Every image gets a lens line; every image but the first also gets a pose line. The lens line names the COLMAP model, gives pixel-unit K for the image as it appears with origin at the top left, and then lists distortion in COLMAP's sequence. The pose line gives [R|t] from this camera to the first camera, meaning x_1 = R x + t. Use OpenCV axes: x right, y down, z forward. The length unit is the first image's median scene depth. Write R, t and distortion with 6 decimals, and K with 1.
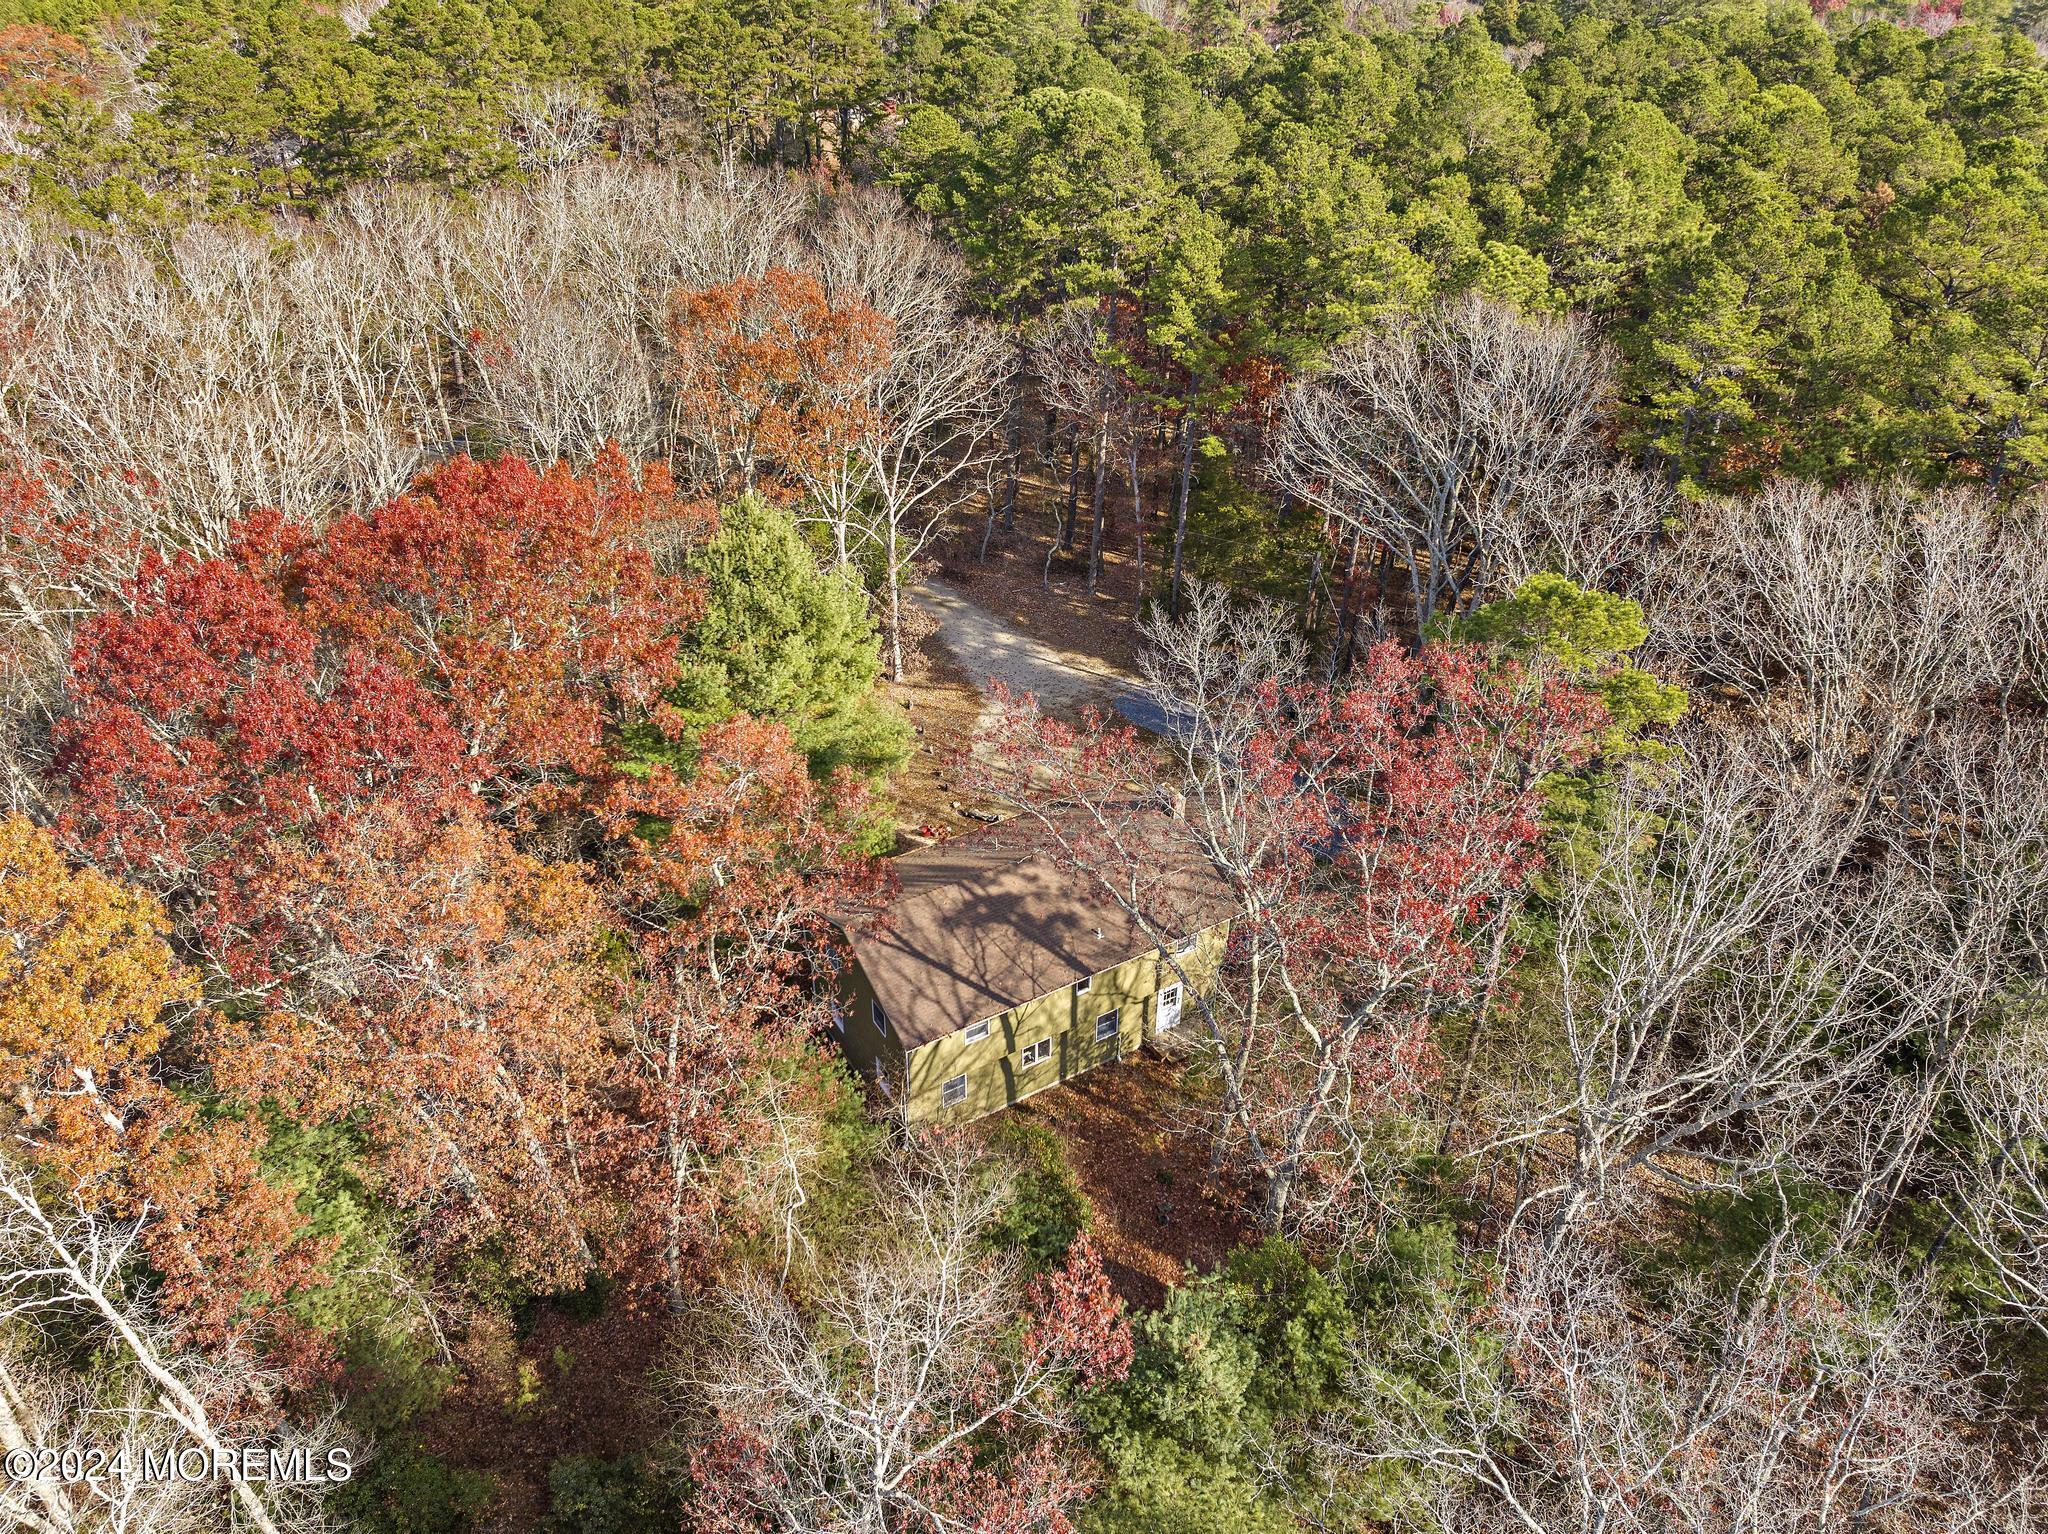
lens RADIAL K [[1449.4, 0, 1026.7], [0, 1449.4, 769.0], [0, 0, 1]] dist [-0.056361, 0.025330]
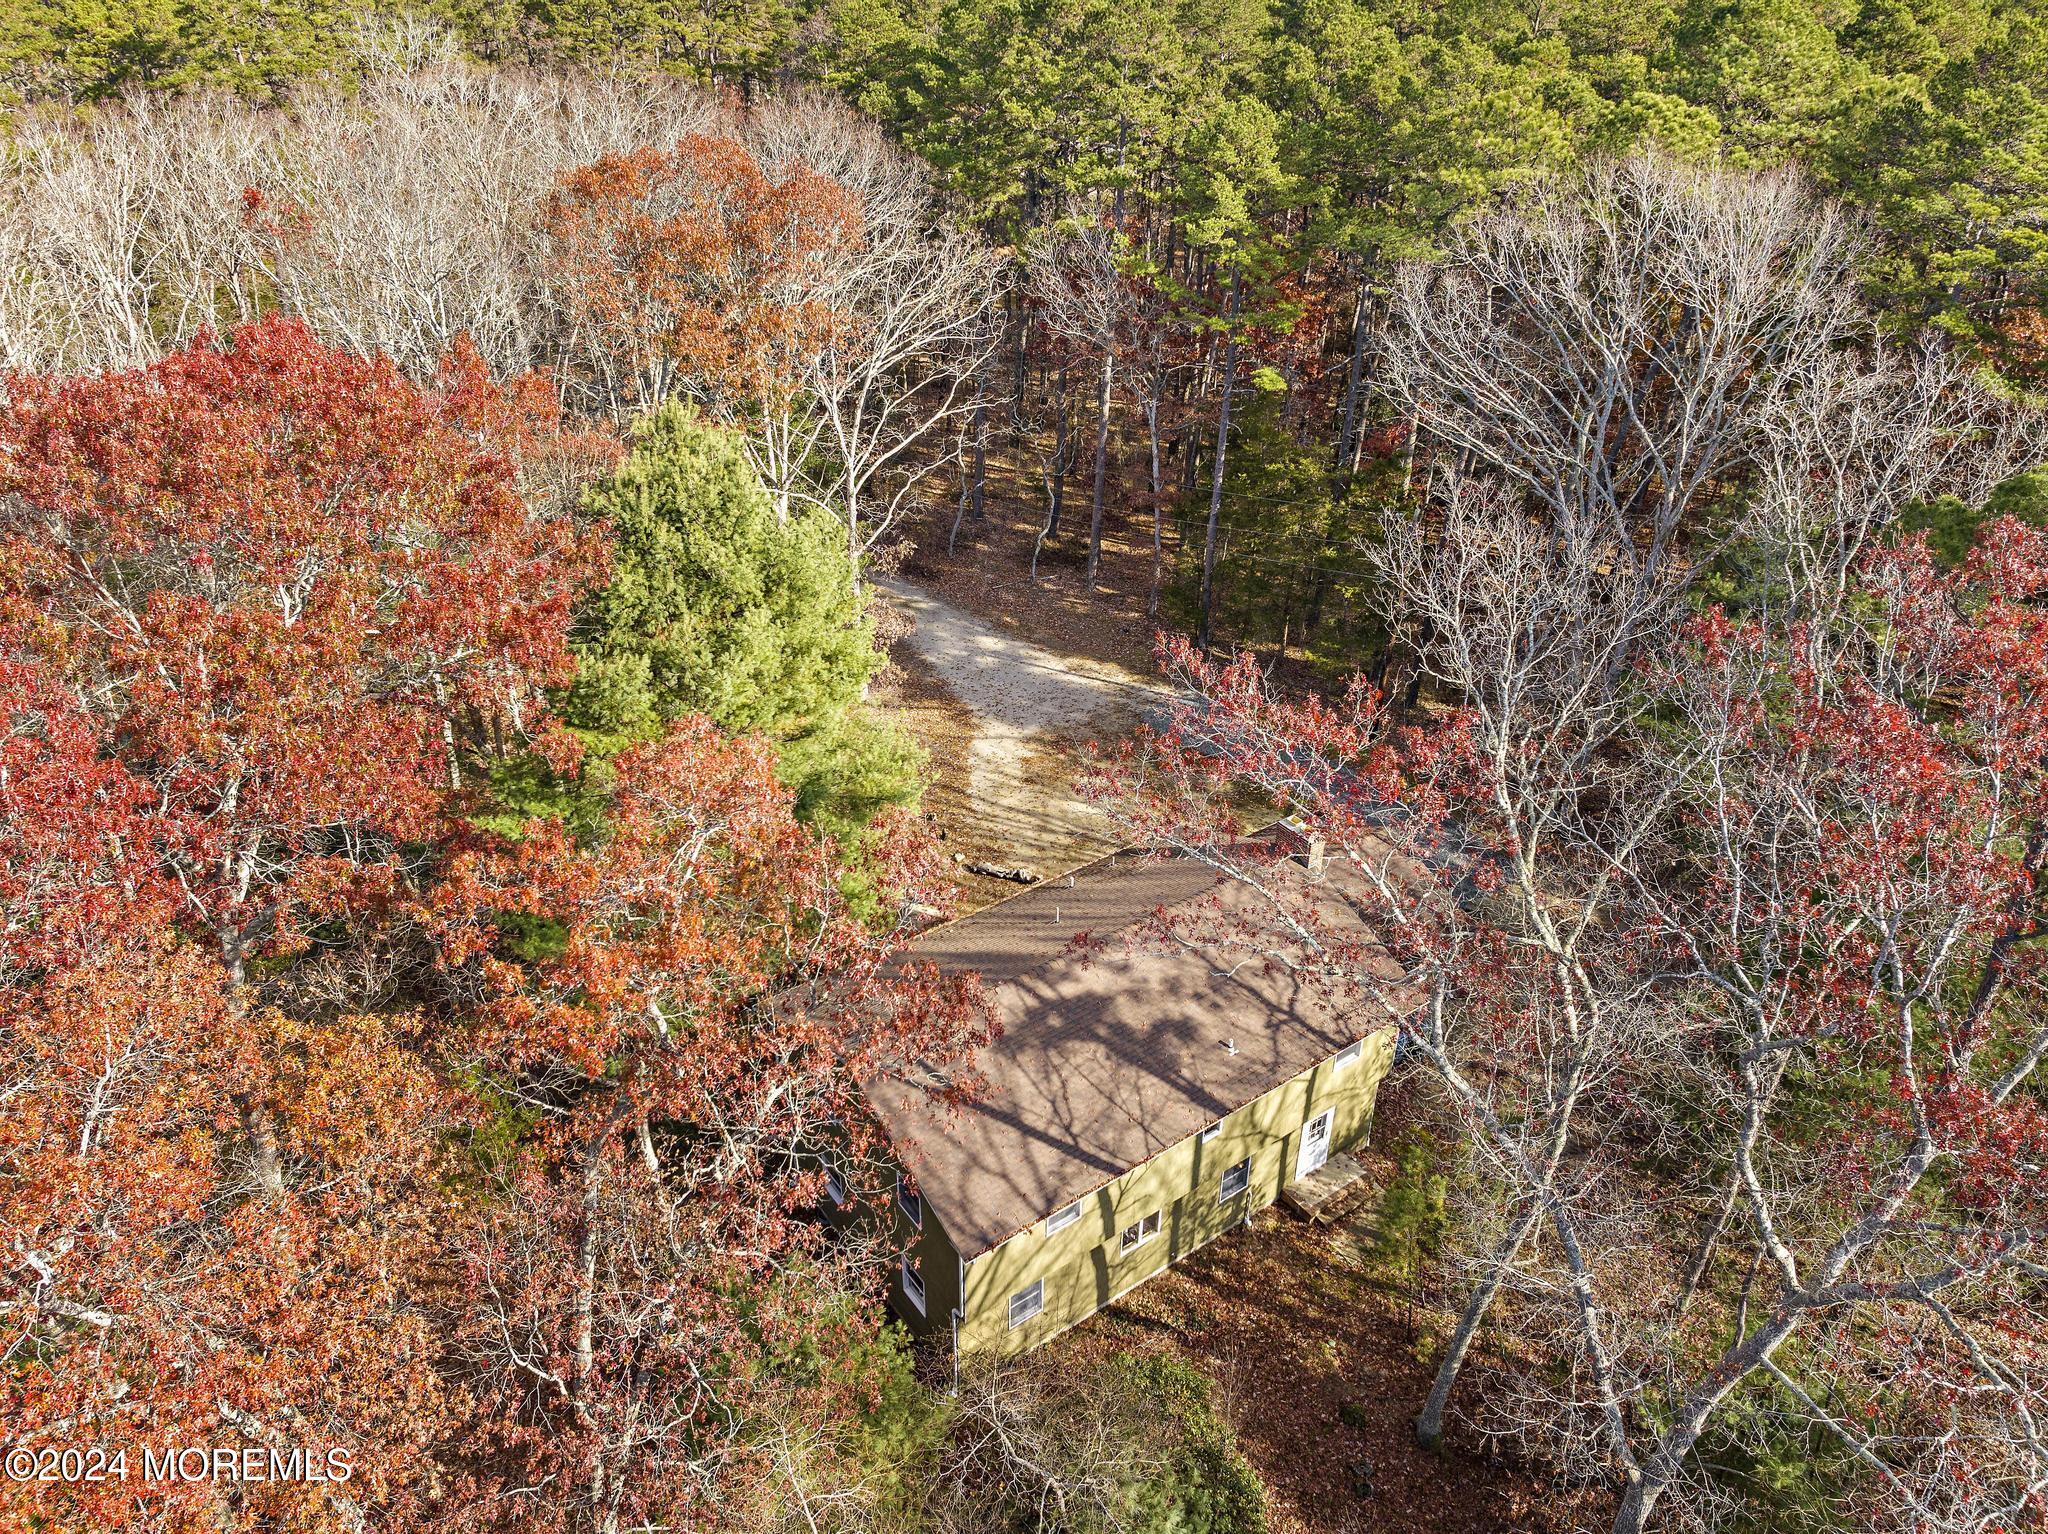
lens RADIAL K [[1449.4, 0, 1025.2], [0, 1449.4, 764.2], [0, 0, 1]] dist [-0.056361, 0.025330]
pose [[0.997232, -0.037452, 0.064237, -0.077232], [0.039384, 0.998801, -0.029081, -0.000591], [-0.063071, 0.031530, 0.997511, 0.323401]]
